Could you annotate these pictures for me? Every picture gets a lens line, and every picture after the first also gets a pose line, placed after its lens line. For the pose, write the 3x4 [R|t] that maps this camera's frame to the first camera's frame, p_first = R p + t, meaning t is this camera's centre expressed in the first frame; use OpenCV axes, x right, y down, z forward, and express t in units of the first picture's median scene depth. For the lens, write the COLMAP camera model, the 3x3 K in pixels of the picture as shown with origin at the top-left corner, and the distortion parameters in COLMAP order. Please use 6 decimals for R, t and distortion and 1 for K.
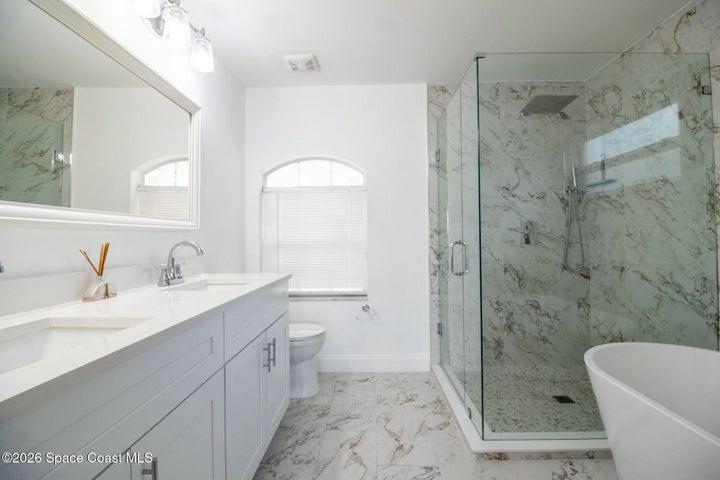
lens RADIAL K [[334.7, 0, 362.3], [0, 334.7, 236.3], [0, 0, 1]] dist [-0.011908, -0.002581]
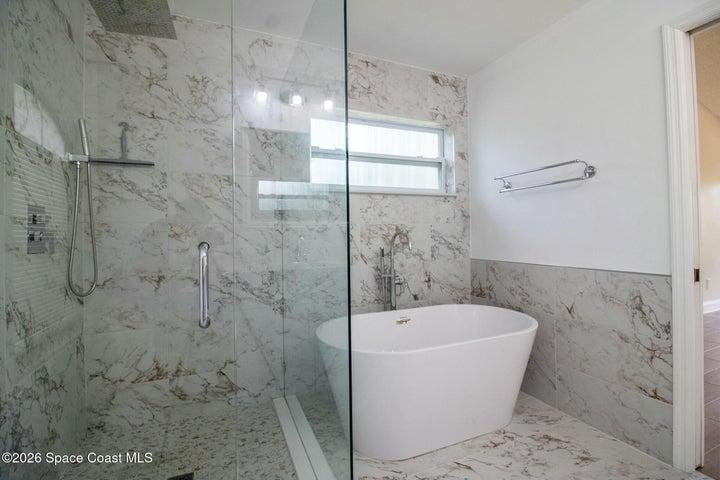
lens RADIAL K [[334.7, 0, 362.8], [0, 334.7, 236.0], [0, 0, 1]] dist [-0.011908, -0.002581]
pose [[-0.415228, 0.017001, 0.909558, -0.175346], [0.014119, 0.999825, -0.012243, 0.015563], [-0.909608, 0.007759, -0.415396, 1.079400]]
